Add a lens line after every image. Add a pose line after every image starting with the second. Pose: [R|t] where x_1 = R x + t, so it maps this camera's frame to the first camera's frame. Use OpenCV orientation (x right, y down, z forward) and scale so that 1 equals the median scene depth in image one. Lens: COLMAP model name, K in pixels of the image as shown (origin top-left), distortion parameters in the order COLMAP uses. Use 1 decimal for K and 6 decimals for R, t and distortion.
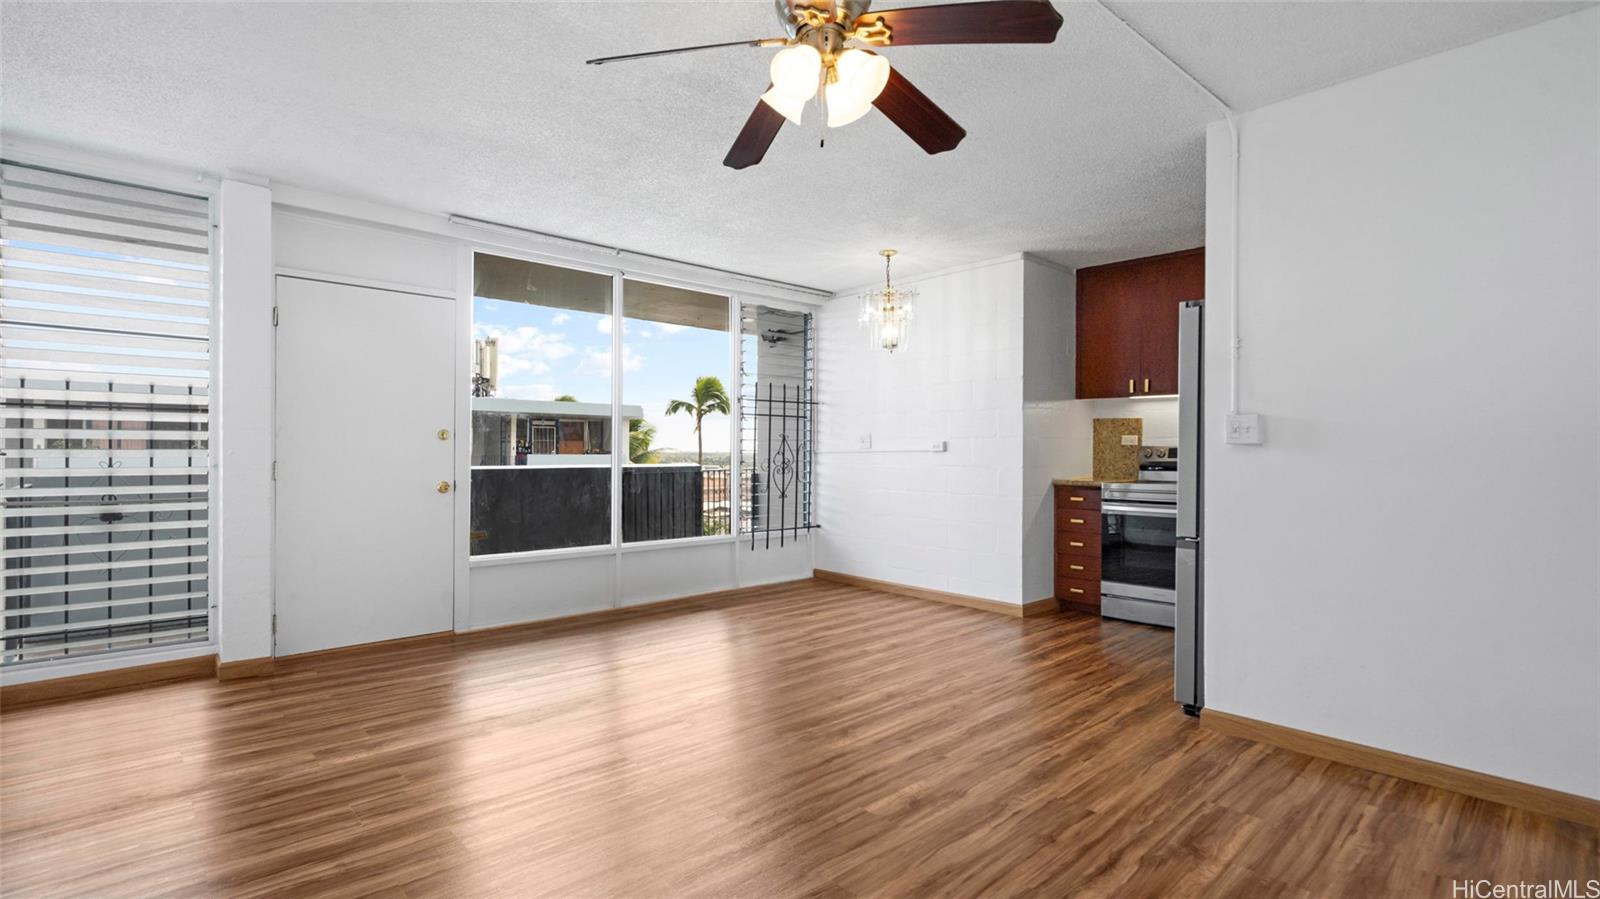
lens RADIAL K [[744.0, 0, 795.0], [0, 744.0, 450.6], [0, 0, 1]] dist [-0.000985, 0.000727]
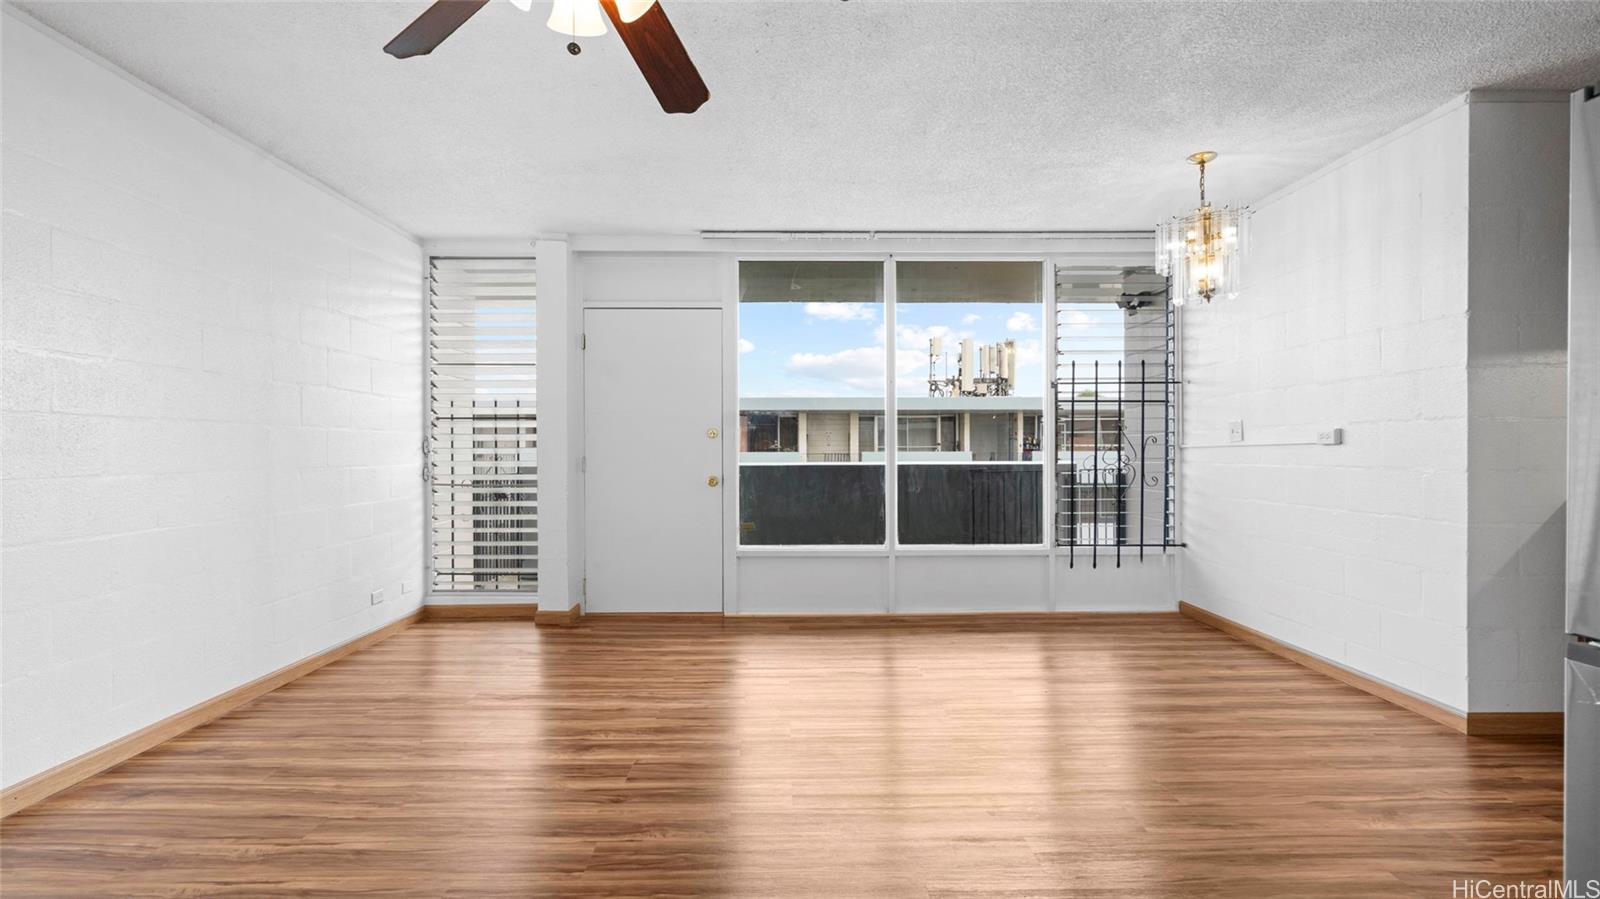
lens RADIAL K [[730.9, 0, 792.1], [0, 730.9, 454.9], [0, 0, 1]] dist [-0.016197, 0.013119]
pose [[0.744513, 0.001063, -0.667608, 0.303720], [0.005708, 0.999952, 0.007957, 0.002648], [0.667584, -0.009735, 0.744471, 0.249384]]
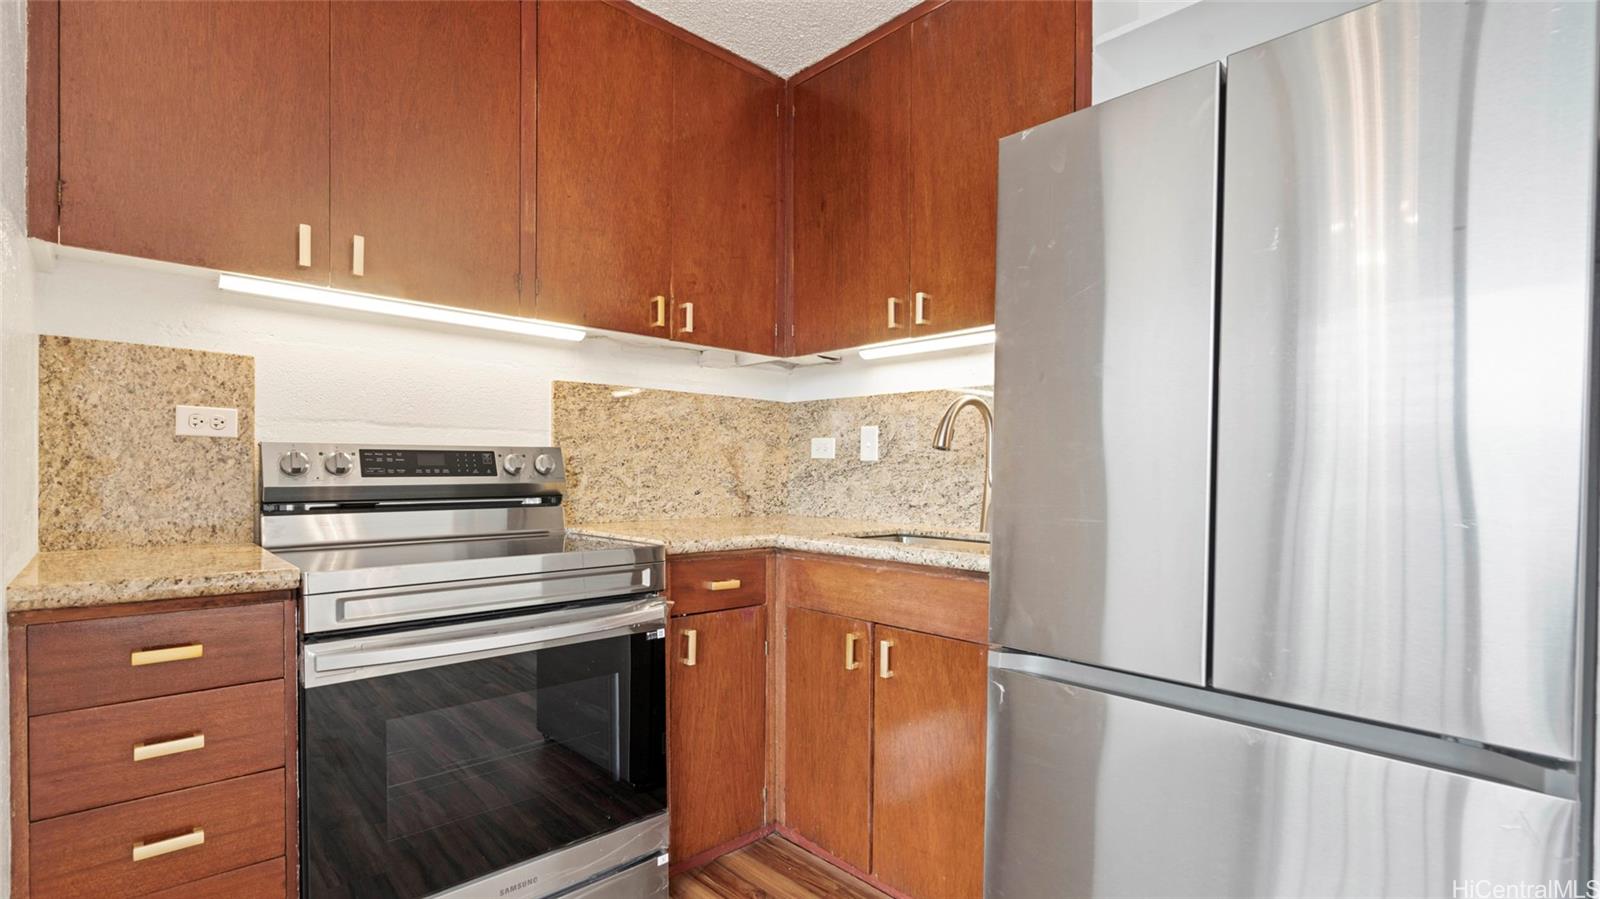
lens RADIAL K [[722.7, 0, 791.8], [0, 722.7, 452.7], [0, 0, 1]] dist [-0.002854, 0.001364]
pose [[-0.006008, 0.023778, 0.999699, 0.162030], [-0.003825, 0.999709, -0.023801, 0.006484], [-0.999975, -0.003967, -0.005915, 0.858094]]
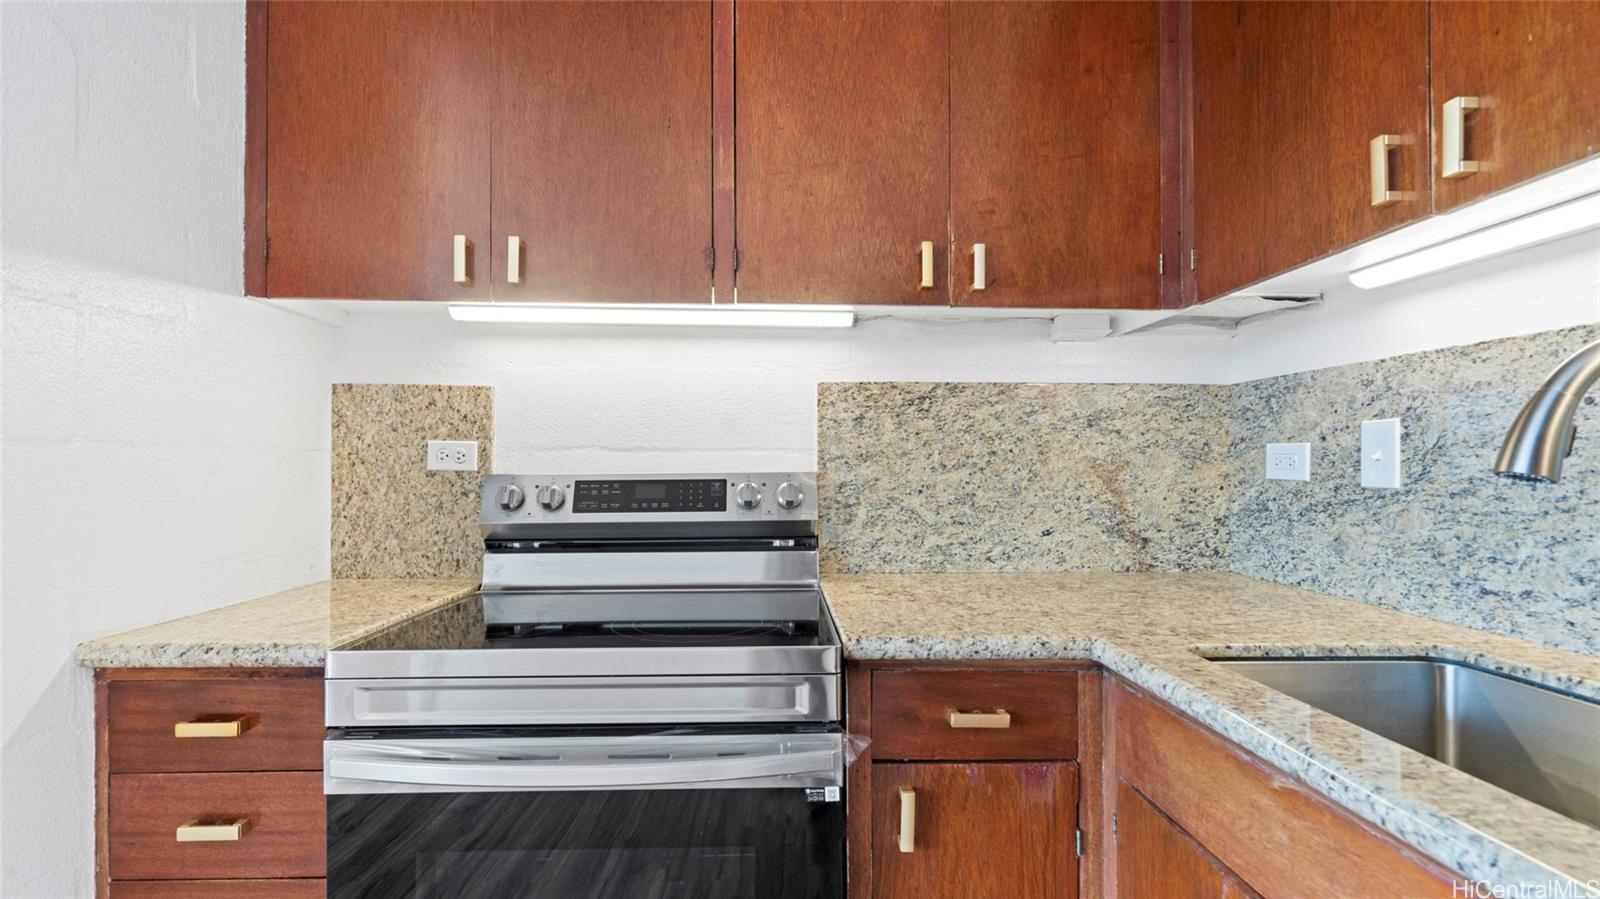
lens RADIAL K [[722.7, 0, 791.8], [0, 722.7, 452.7], [0, 0, 1]] dist [-0.002854, 0.001364]
pose [[0.649939, 0.012187, 0.759889, 0.353810], [0.003964, 0.999803, -0.019425, -0.009744], [-0.759976, 0.015637, 0.649763, 0.787327]]
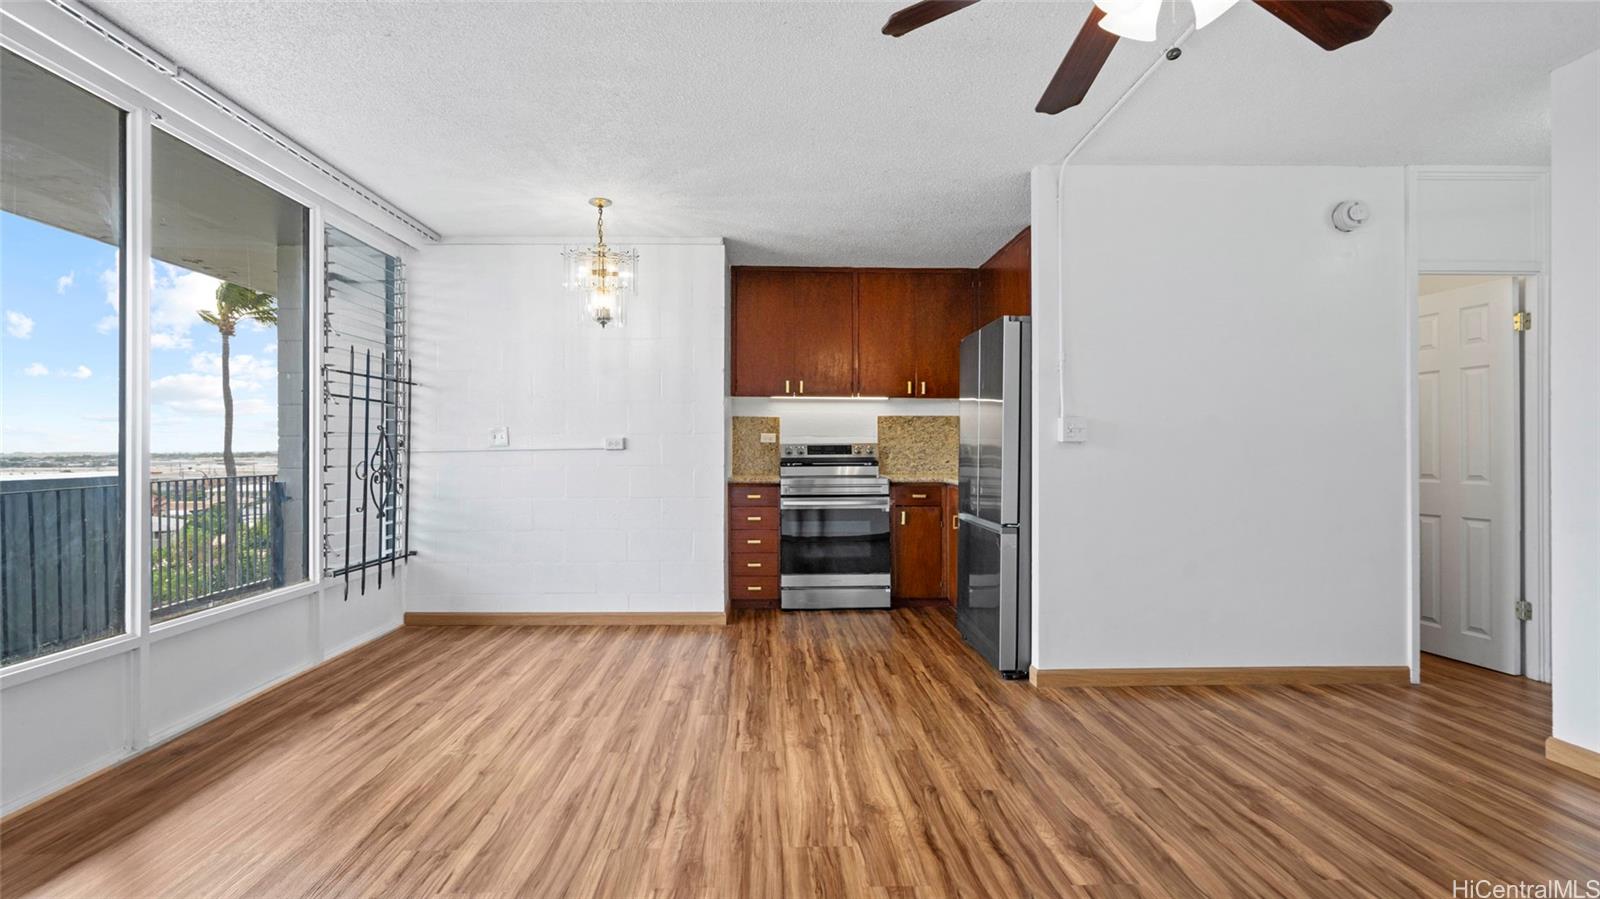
lens RADIAL K [[722.7, 0, 791.8], [0, 722.7, 452.7], [0, 0, 1]] dist [-0.002854, 0.001364]
pose [[0.657291, -0.007574, 0.753599, -0.341042], [0.003281, 0.999969, 0.007189, -0.000534], [-0.753630, -0.002252, 0.657295, 0.344172]]
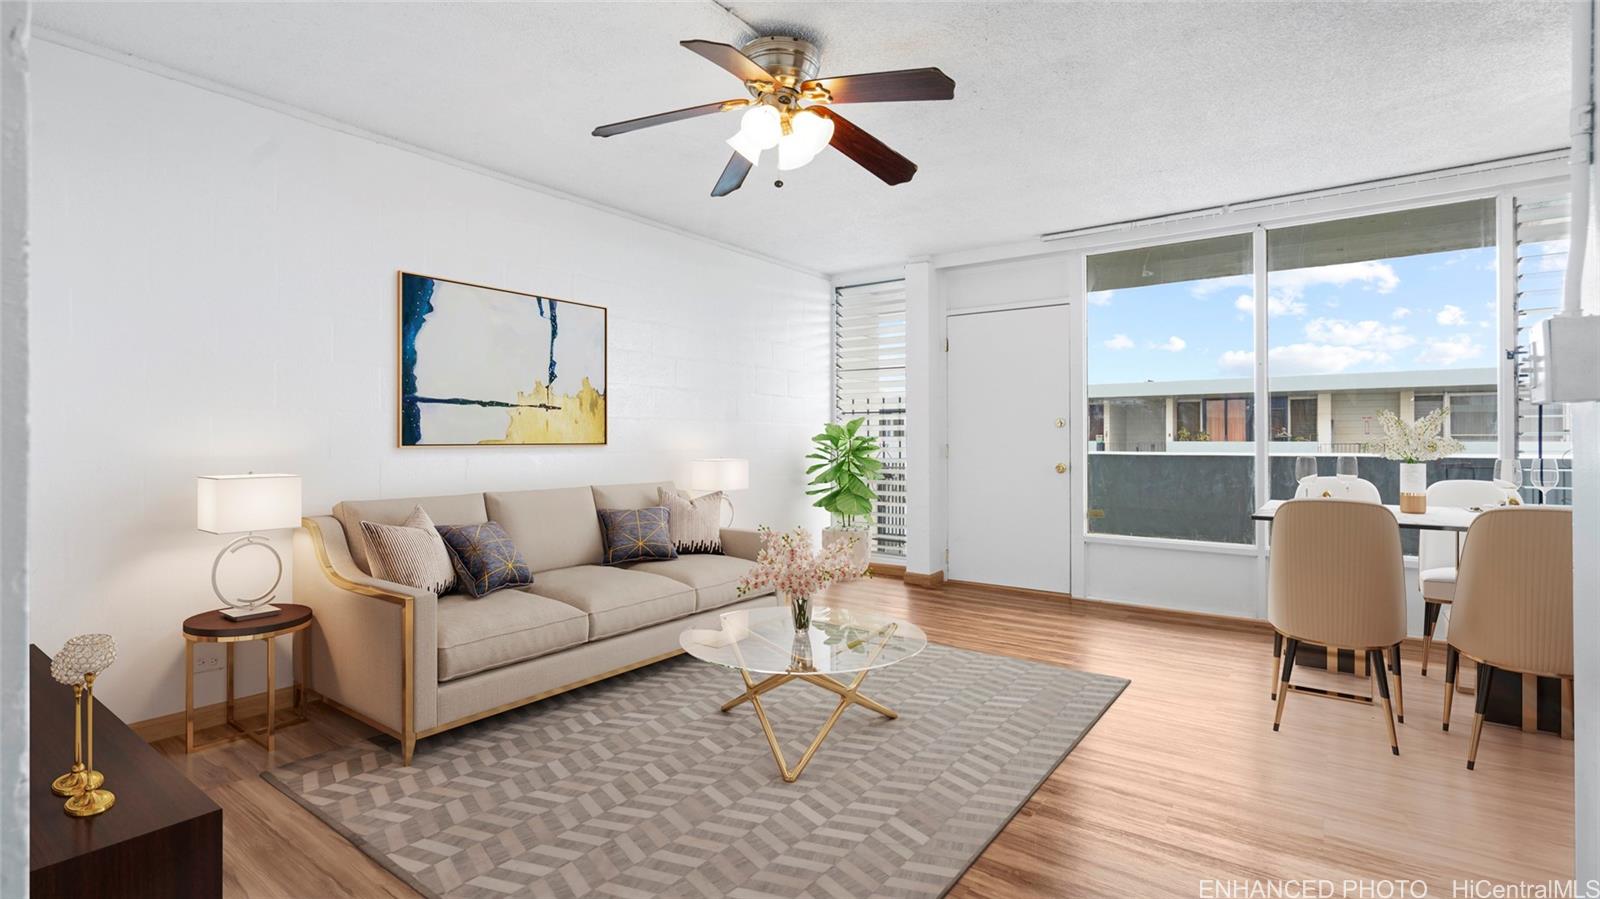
lens RADIAL K [[744.0, 0, 795.0], [0, 744.0, 450.6], [0, 0, 1]] dist [-0.000985, 0.000727]
pose [[0.187798, 0.014054, -0.982107, 0.532135], [0.002991, 0.999885, 0.014881, 0.003129], [0.982203, -0.005732, 0.187734, 0.340655]]
